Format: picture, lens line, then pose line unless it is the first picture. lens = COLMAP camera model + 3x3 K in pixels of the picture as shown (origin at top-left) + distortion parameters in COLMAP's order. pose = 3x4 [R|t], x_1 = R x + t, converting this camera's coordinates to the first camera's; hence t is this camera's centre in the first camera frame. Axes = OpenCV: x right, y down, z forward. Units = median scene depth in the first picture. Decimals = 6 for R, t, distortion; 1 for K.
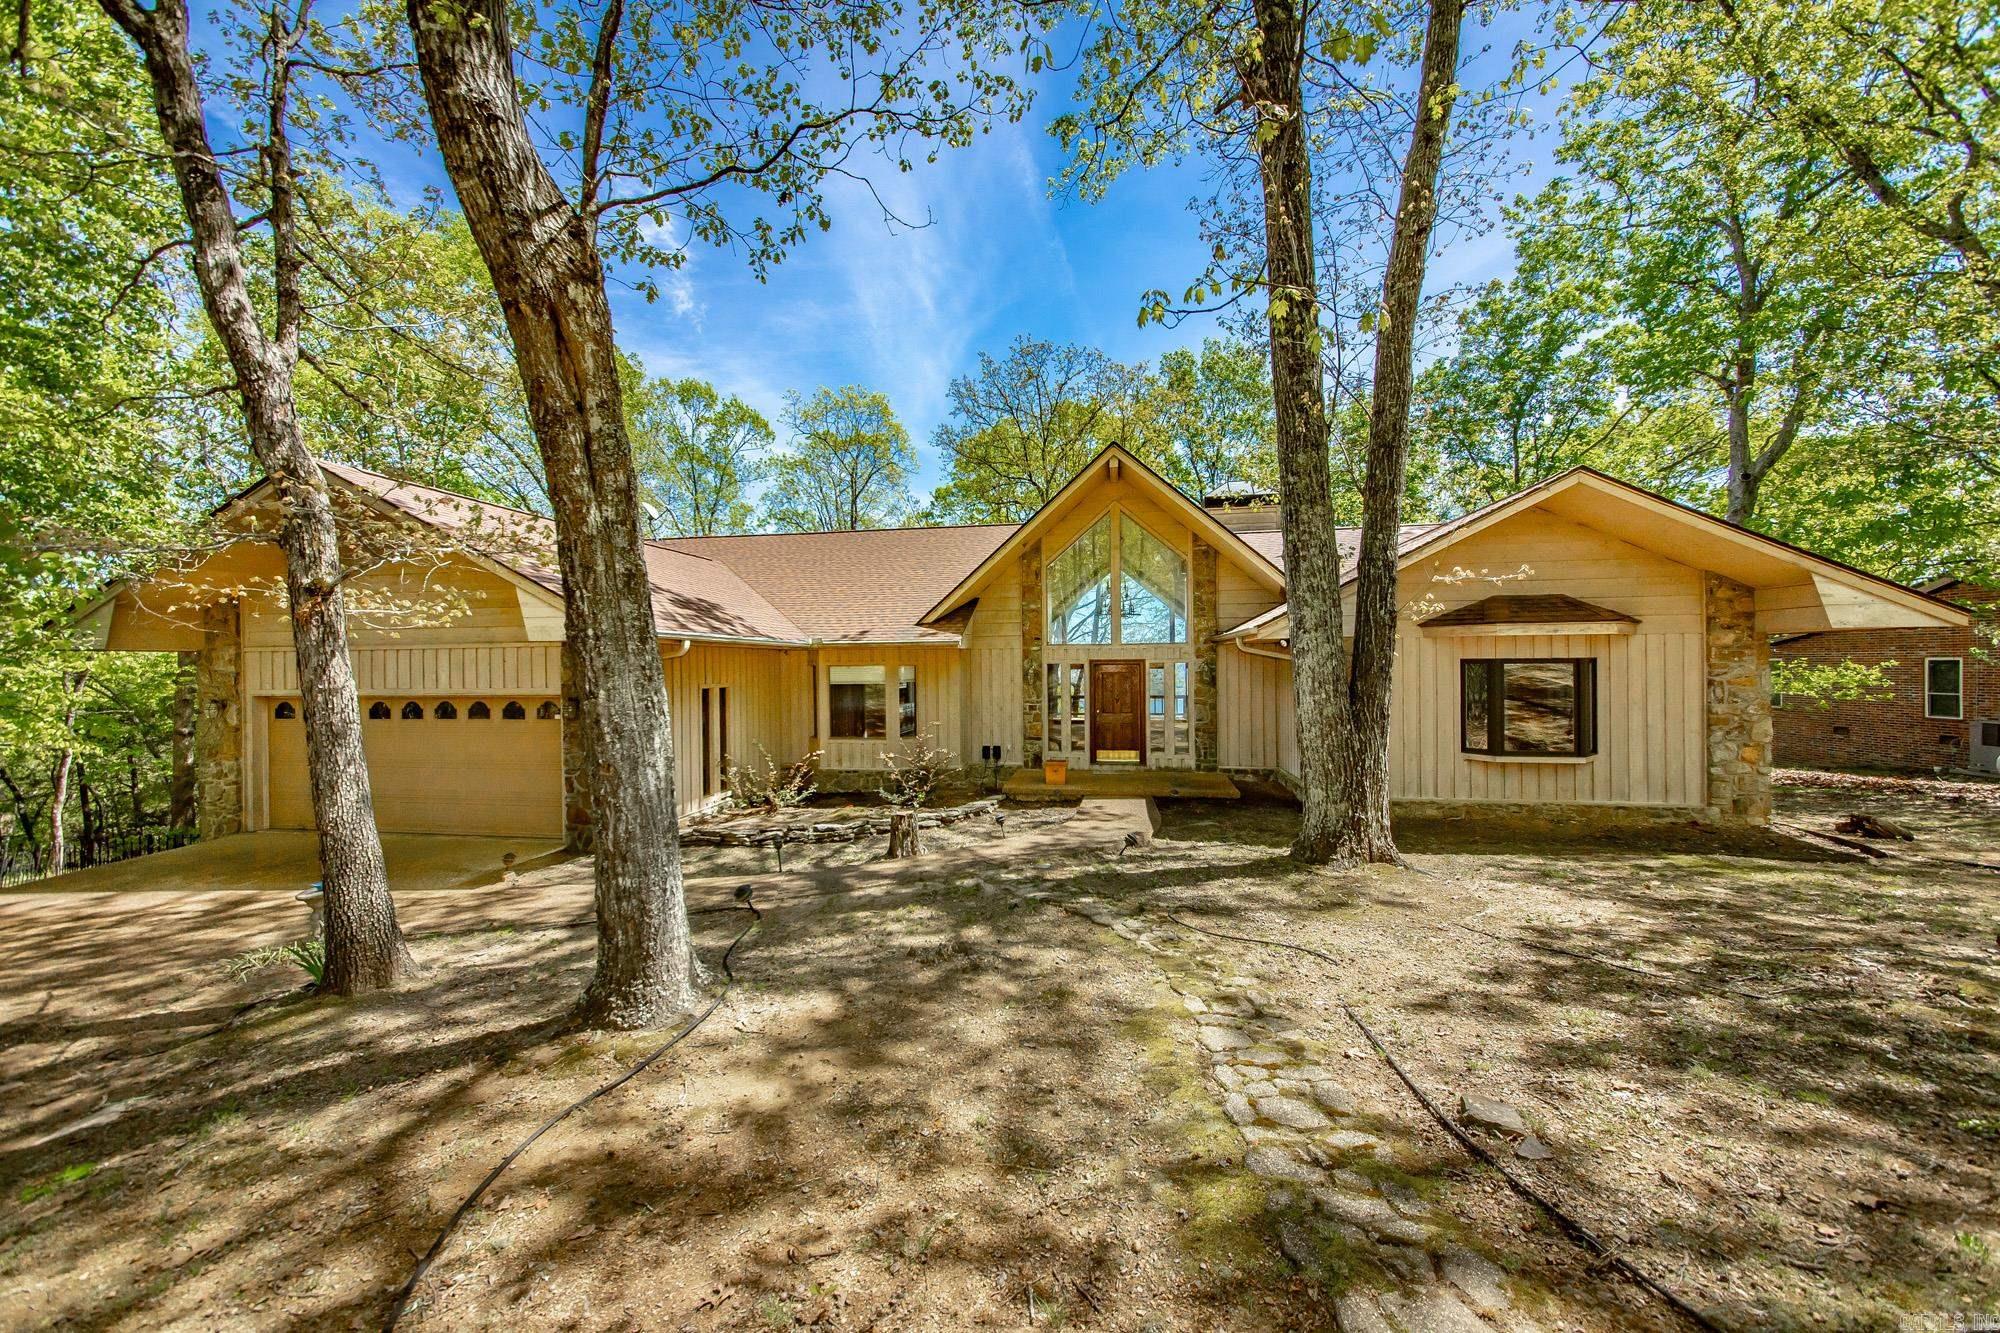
lens RADIAL K [[708.4, 0, 1020.9], [0, 708.4, 672.8], [0, 0, 1]] dist [-0.001447, -0.000052]
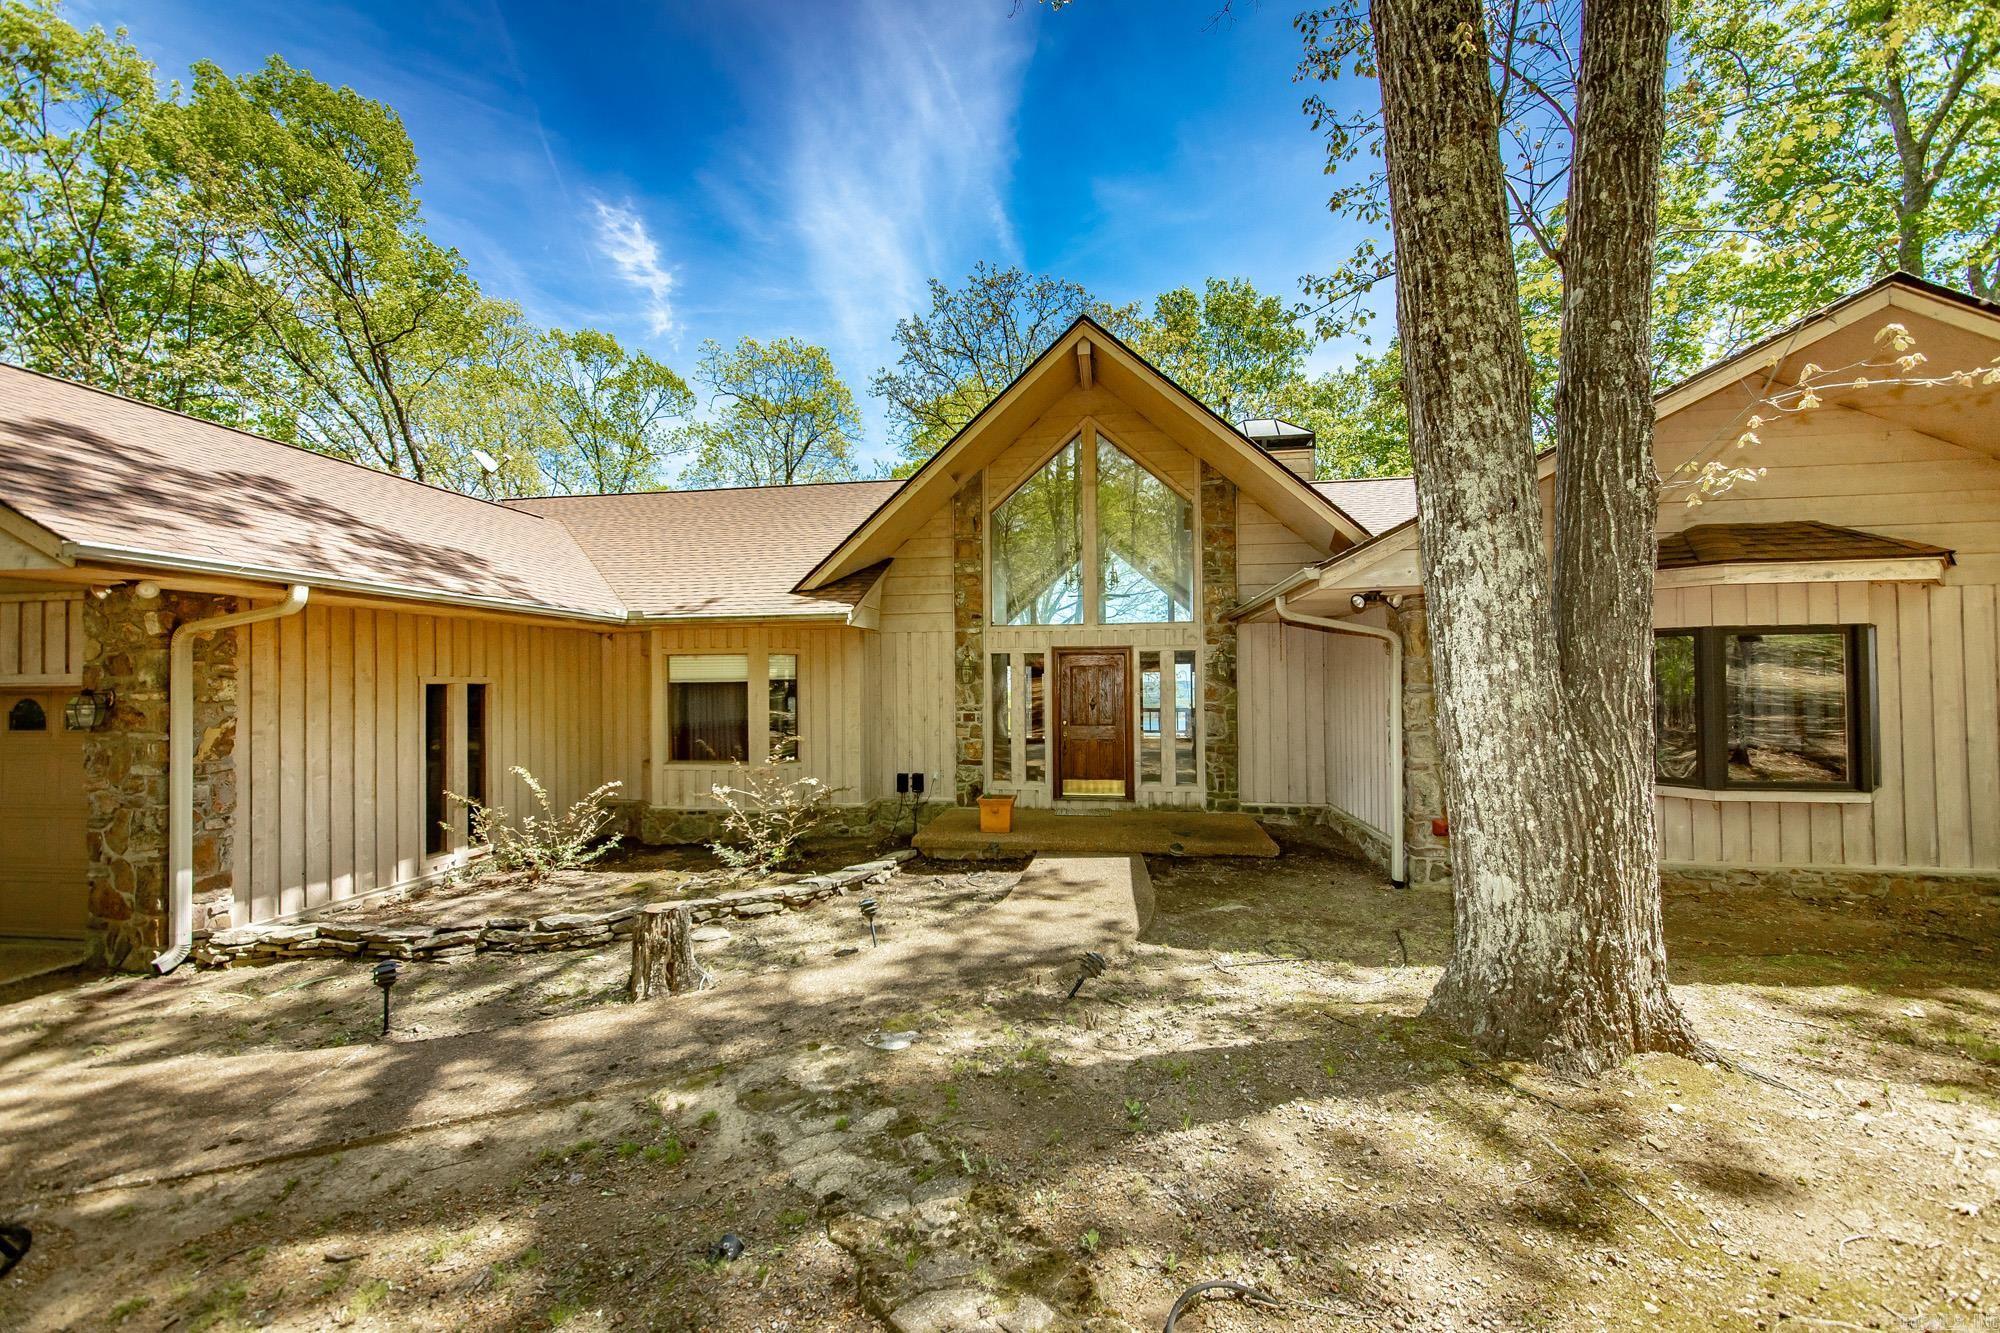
lens RADIAL K [[759.1, 0, 1020.1], [0, 759.1, 678.2], [0, 0, 1]] dist [-0.008457, -0.000421]
pose [[0.999899, -0.000094, 0.014178, 0.057494], [0.000355, 0.999830, -0.018435, 0.025536], [-0.014174, 0.018438, 0.999730, 0.274237]]
